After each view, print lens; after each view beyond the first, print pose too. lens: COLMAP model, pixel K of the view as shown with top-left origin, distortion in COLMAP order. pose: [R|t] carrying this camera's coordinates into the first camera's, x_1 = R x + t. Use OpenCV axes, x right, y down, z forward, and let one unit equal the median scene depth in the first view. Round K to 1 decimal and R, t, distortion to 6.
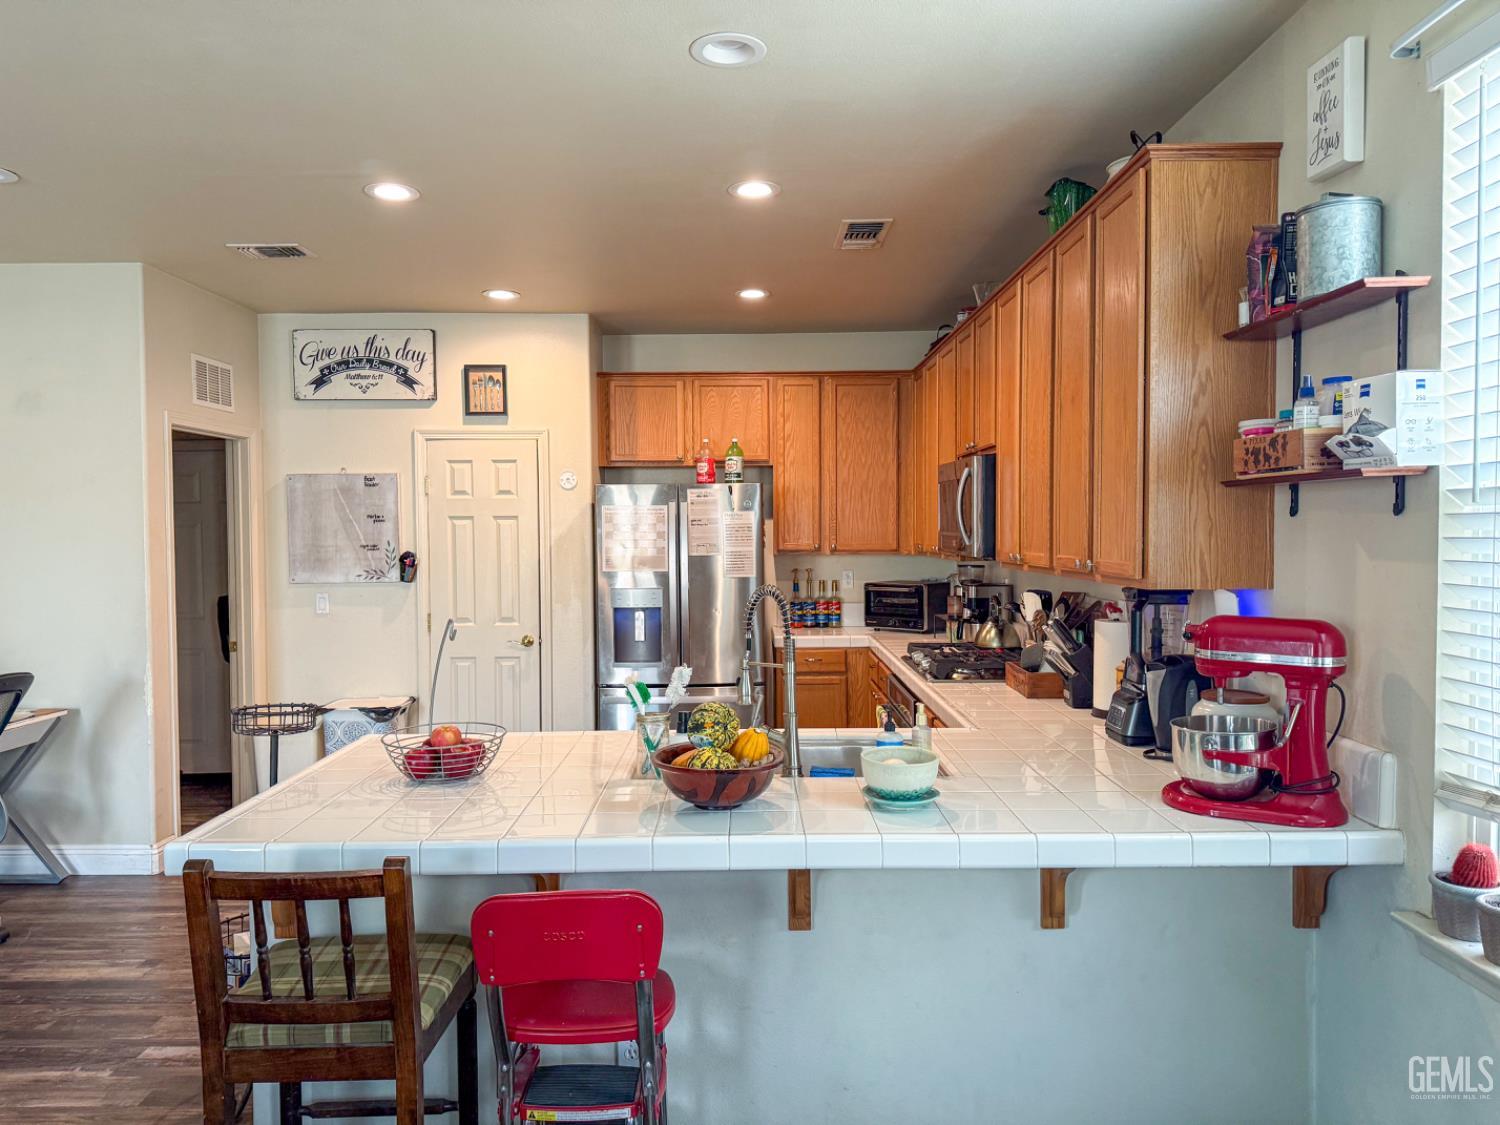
lens RADIAL K [[1043.6, 0, 747.4], [0, 1043.6, 565.8], [0, 0, 1]] dist [0.076538, -0.097727]
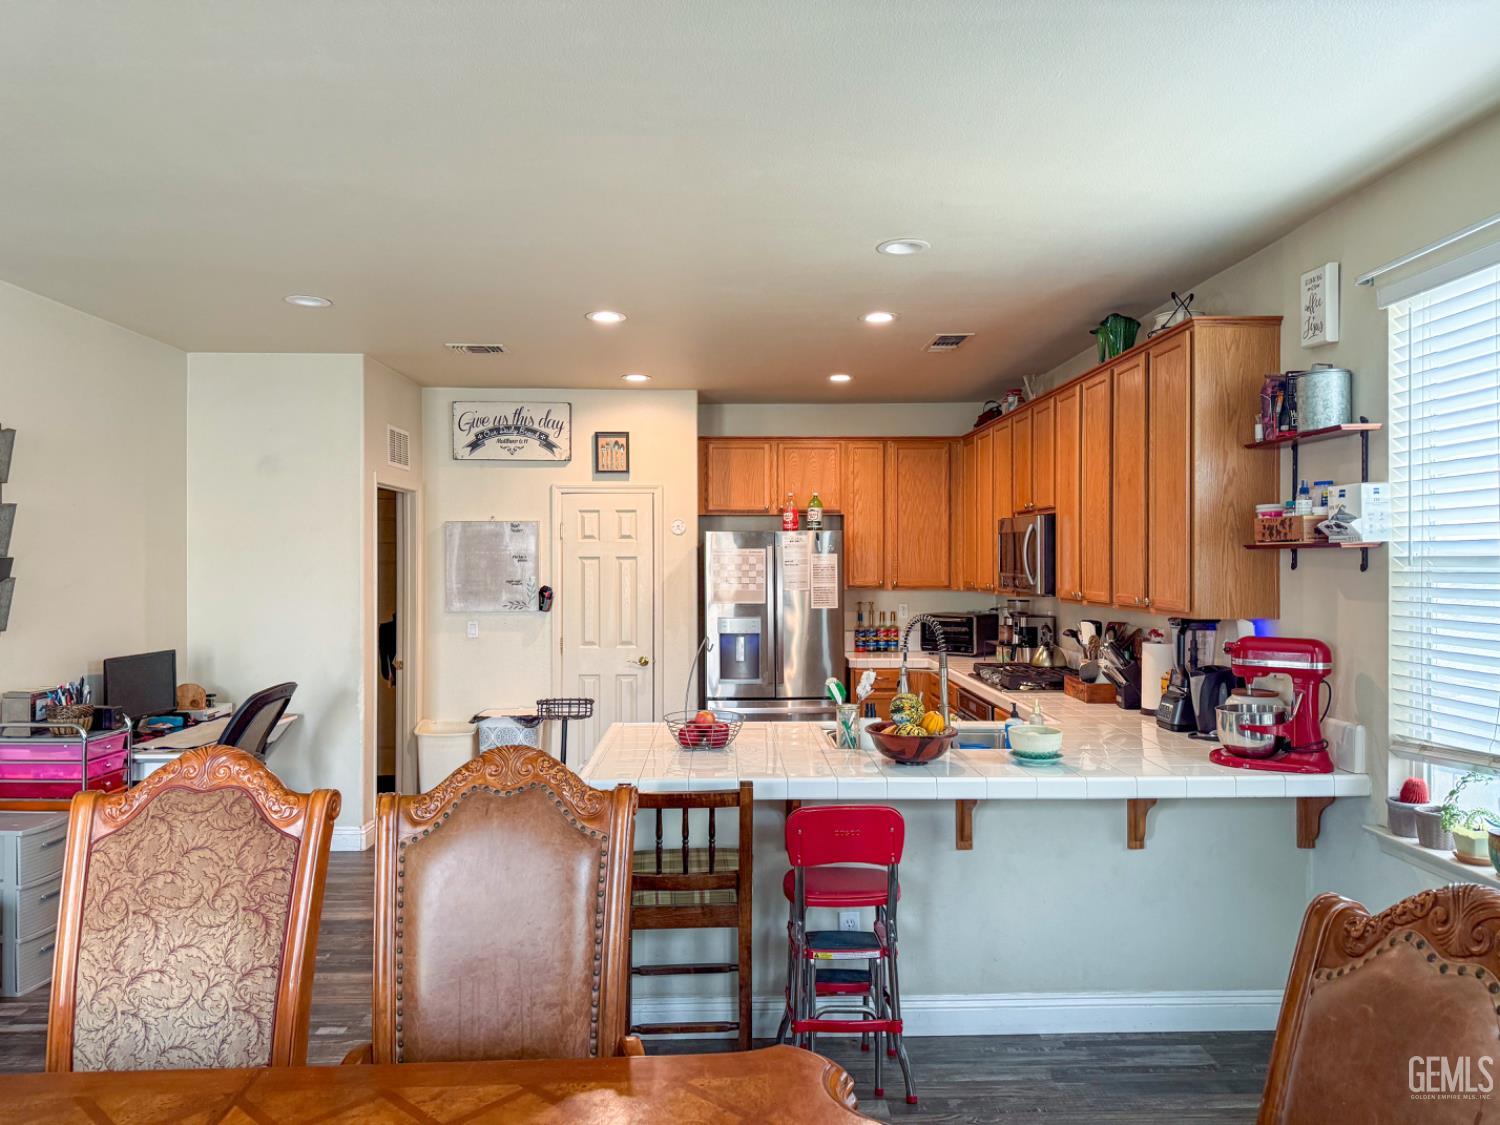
lens RADIAL K [[1038.6, 0, 747.4], [0, 1038.6, 566.0], [0, 0, 1]] dist [0.088228, -0.130019]
pose [[0.999771, 0.005138, 0.020767, -0.247335], [-0.004512, 0.999537, -0.030085, -0.003754], [-0.020912, 0.029984, 0.999332, -0.405014]]
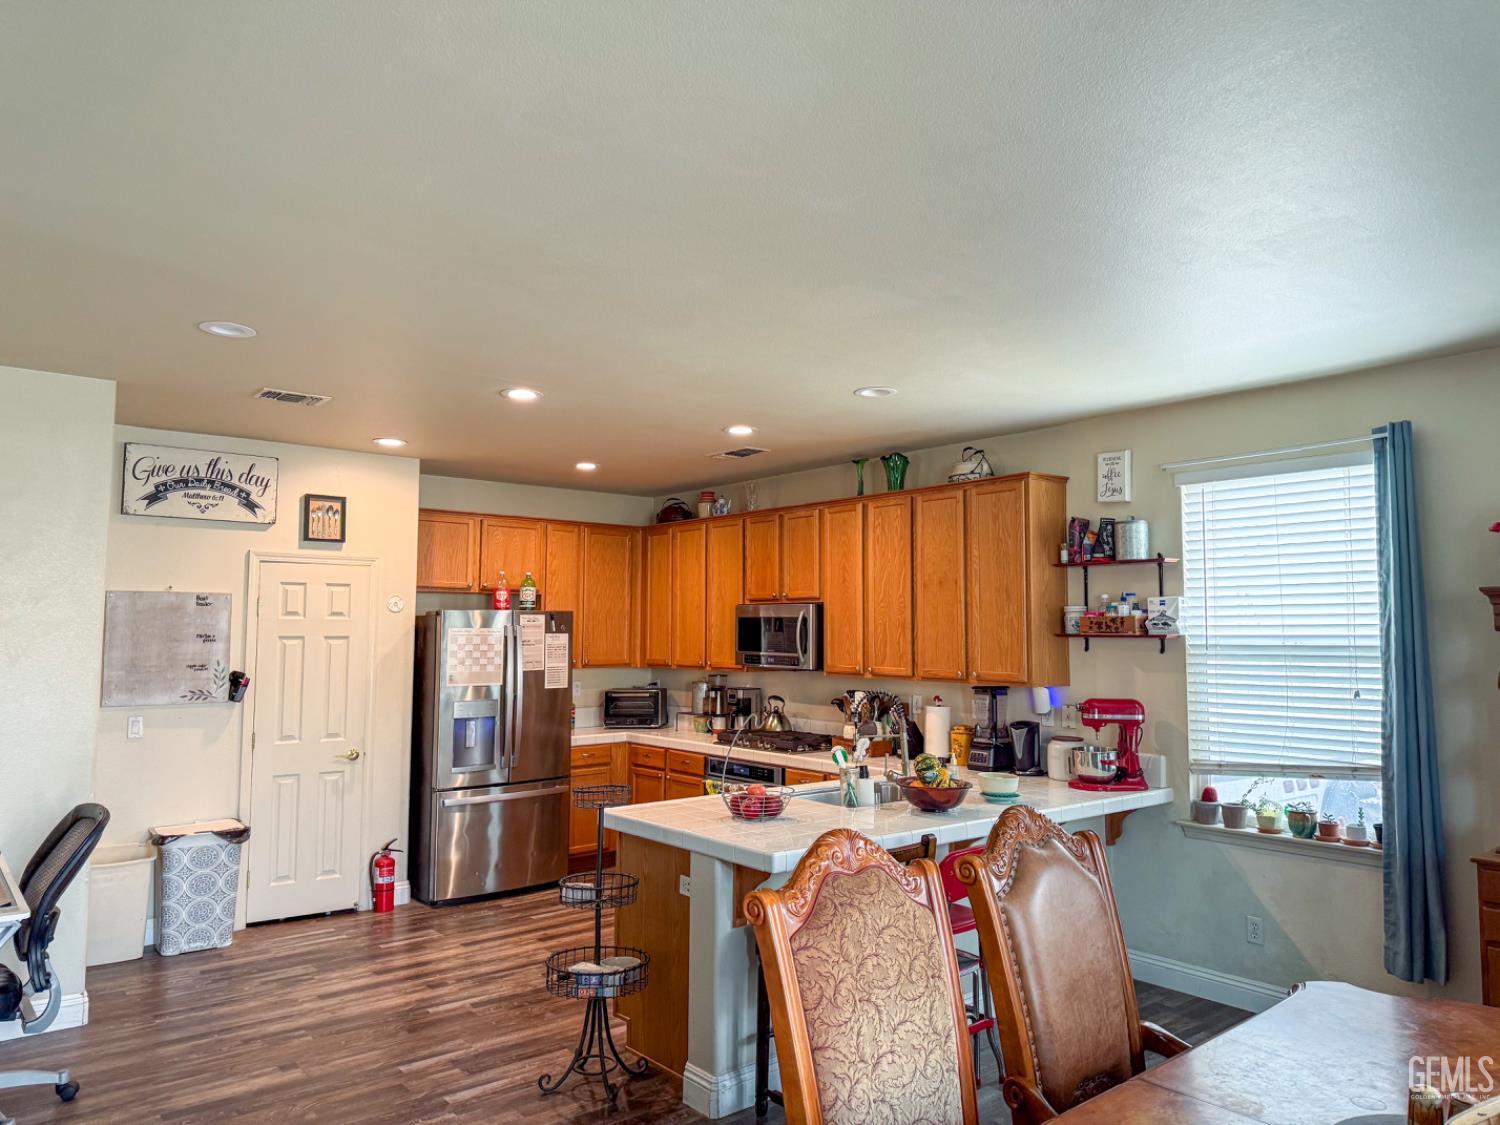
lens RADIAL K [[1041.5, 0, 750.0], [0, 1041.5, 562.5], [0, 0, 1]] dist [0.135590, -0.238817]
pose [[0.776533, 0.052862, 0.627855, -1.229891], [0.013014, 0.994916, -0.099862, -0.019574], [-0.629942, 0.085717, 0.771897, -0.211961]]
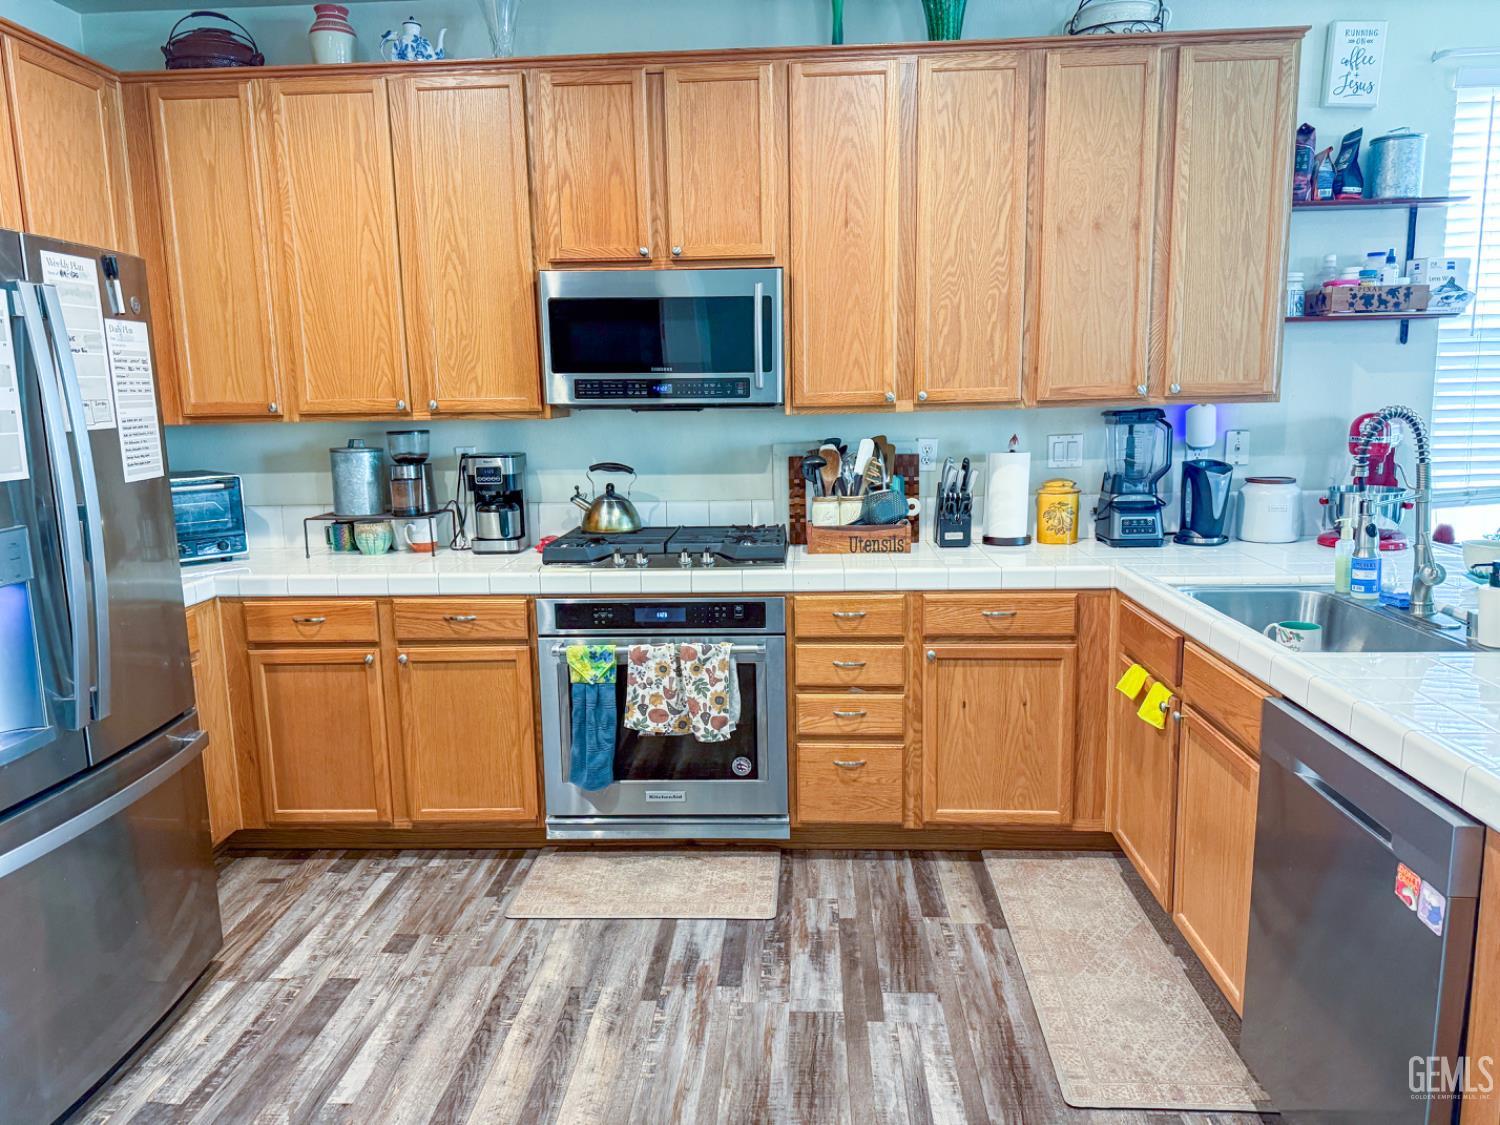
lens RADIAL K [[1043.6, 0, 747.4], [0, 1043.6, 565.8], [0, 0, 1]] dist [0.076538, -0.097727]
pose [[0.054764, -0.160231, 0.985559, -0.859804], [0.055802, 0.985989, 0.157200, -0.017493], [-0.996939, 0.046387, 0.062938, 1.464512]]
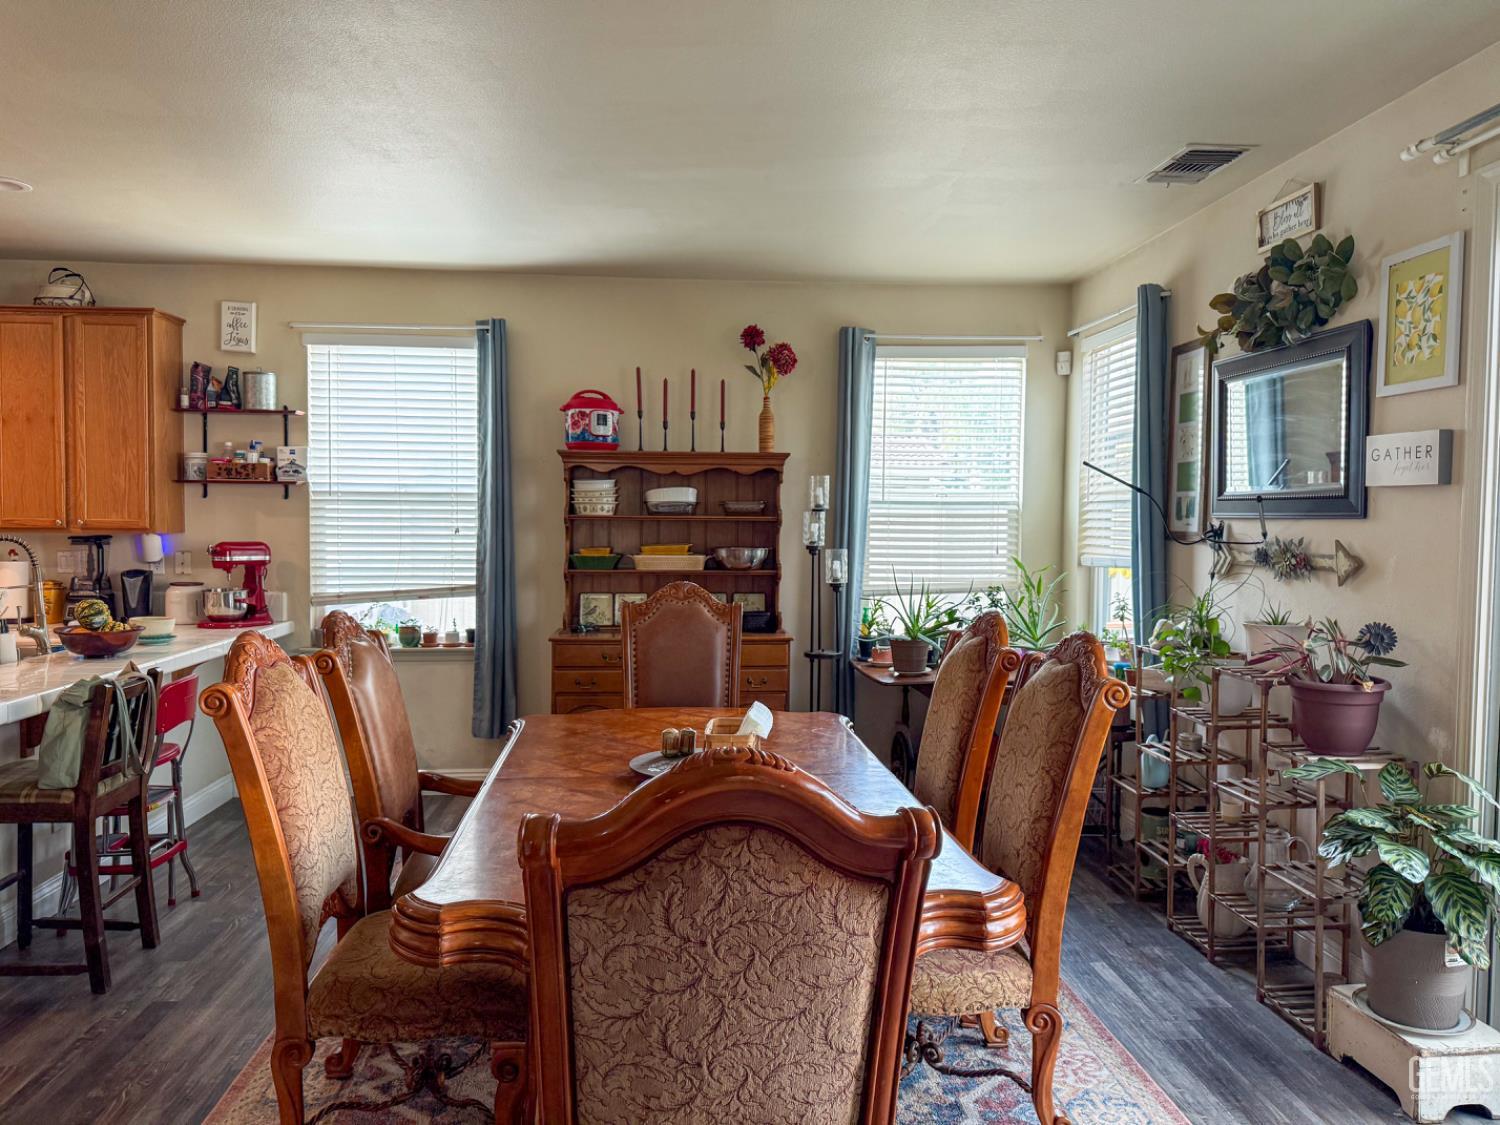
lens RADIAL K [[1045.4, 0, 750.0], [0, 1045.4, 562.5], [0, 0, 1]] dist [0.060880, -0.098209]
pose [[-0.080013, -0.035026, 0.996178, -1.559573], [0.025718, 0.998977, 0.037190, 0.030426], [-0.996462, 0.028596, -0.079030, 0.055153]]
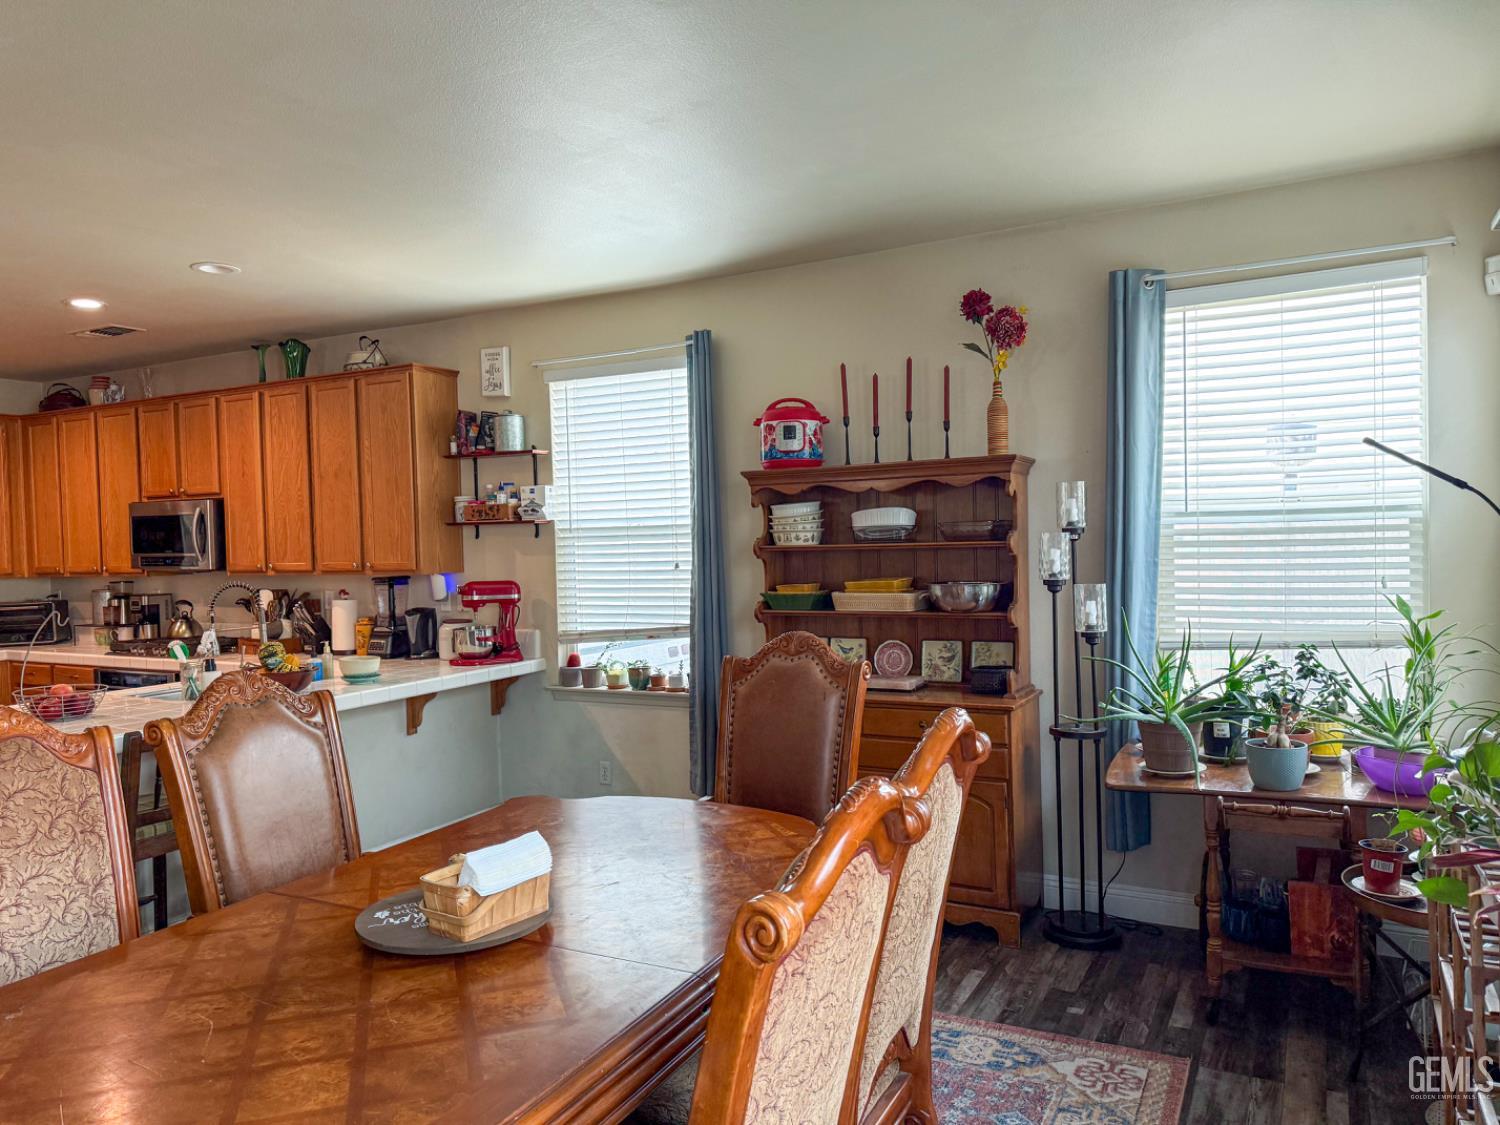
lens RADIAL K [[1041.5, 0, 750.0], [0, 1041.5, 562.5], [0, 0, 1]] dist [0.135590, -0.238817]
pose [[0.470956, -0.024038, 0.881829, -1.080192], [0.051293, 0.998684, -0.000170, 0.031078], [-0.880664, 0.045312, 0.471569, -0.521162]]
